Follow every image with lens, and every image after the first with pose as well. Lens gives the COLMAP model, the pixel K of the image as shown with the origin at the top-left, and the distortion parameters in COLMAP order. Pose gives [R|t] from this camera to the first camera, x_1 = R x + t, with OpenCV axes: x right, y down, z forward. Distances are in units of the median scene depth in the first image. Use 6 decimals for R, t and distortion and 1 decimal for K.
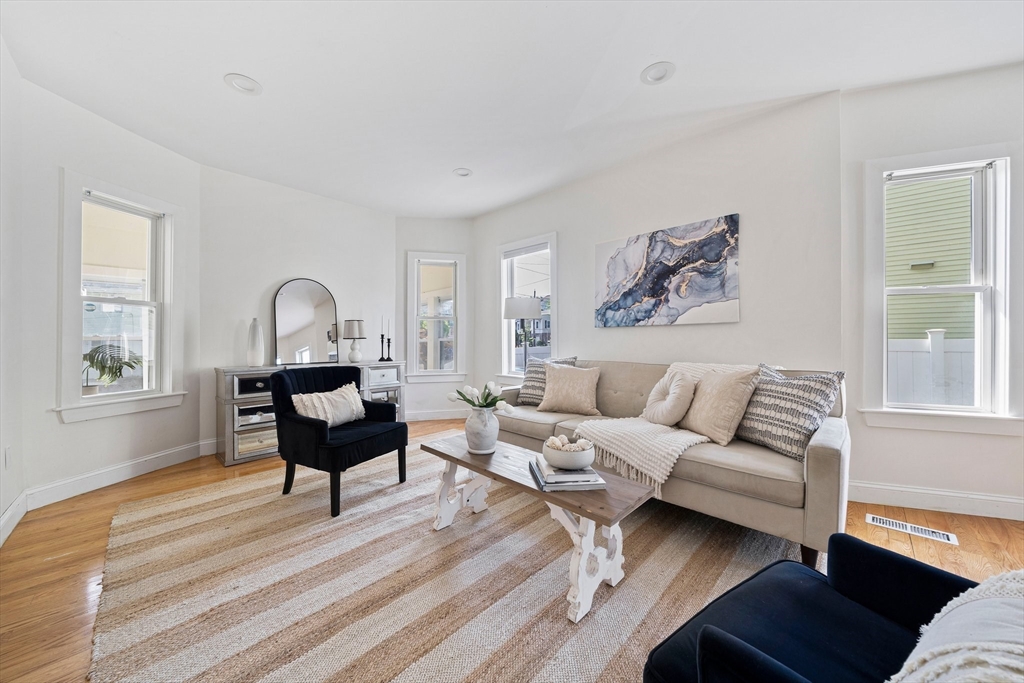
lens RADIAL K [[354.9, 0, 506.5], [0, 354.9, 340.2], [0, 0, 1]] dist [-0.004164, -0.000641]
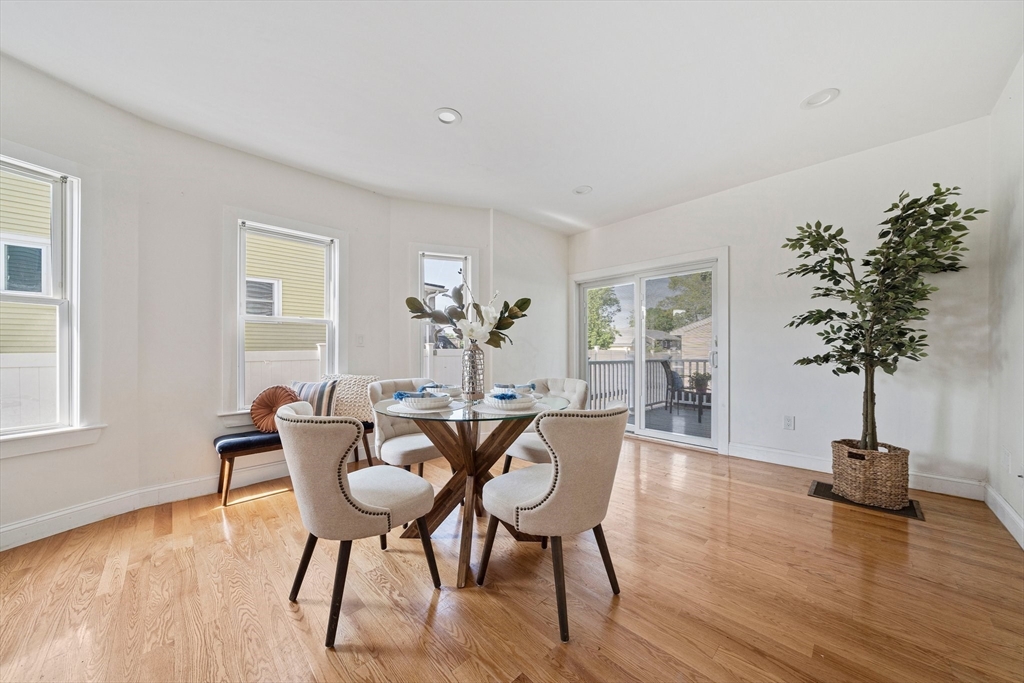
lens RADIAL K [[354.9, 0, 504.4], [0, 354.9, 350.0], [0, 0, 1]] dist [-0.004164, -0.000641]
pose [[0.018790, 0.003748, 0.999816, 0.261422], [0.008076, 0.999960, -0.003900, 0.000757], [-0.999791, 0.008148, 0.018759, -0.180864]]
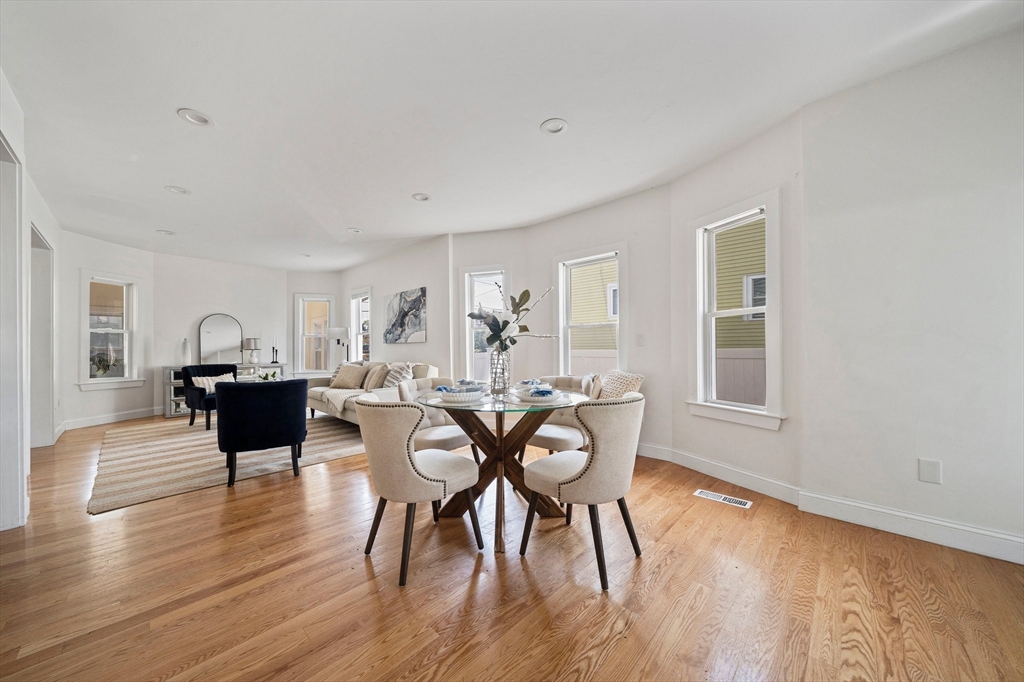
lens RADIAL K [[354.9, 0, 498.7], [0, 354.9, 347.0], [0, 0, 1]] dist [-0.004164, -0.000641]
pose [[0.999975, 0.002614, 0.006641, 0.918887], [-0.002549, 0.999949, -0.009801, -0.004592], [-0.006666, 0.009784, 0.999930, -0.848851]]
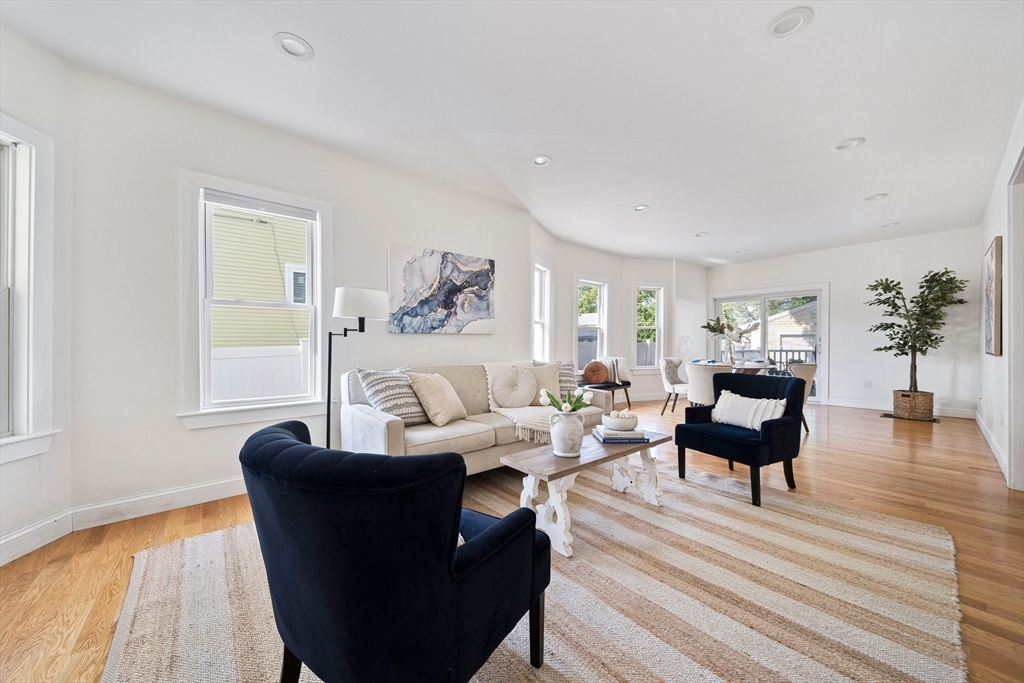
lens RADIAL K [[354.9, 0, 511.9], [0, 354.9, 346.8], [0, 0, 1]] dist [-0.004164, -0.000641]
pose [[0.099003, -0.006321, 0.995067, -0.716277], [0.007038, 0.999959, 0.005652, -0.003533], [-0.995062, 0.006443, 0.099044, 0.681216]]
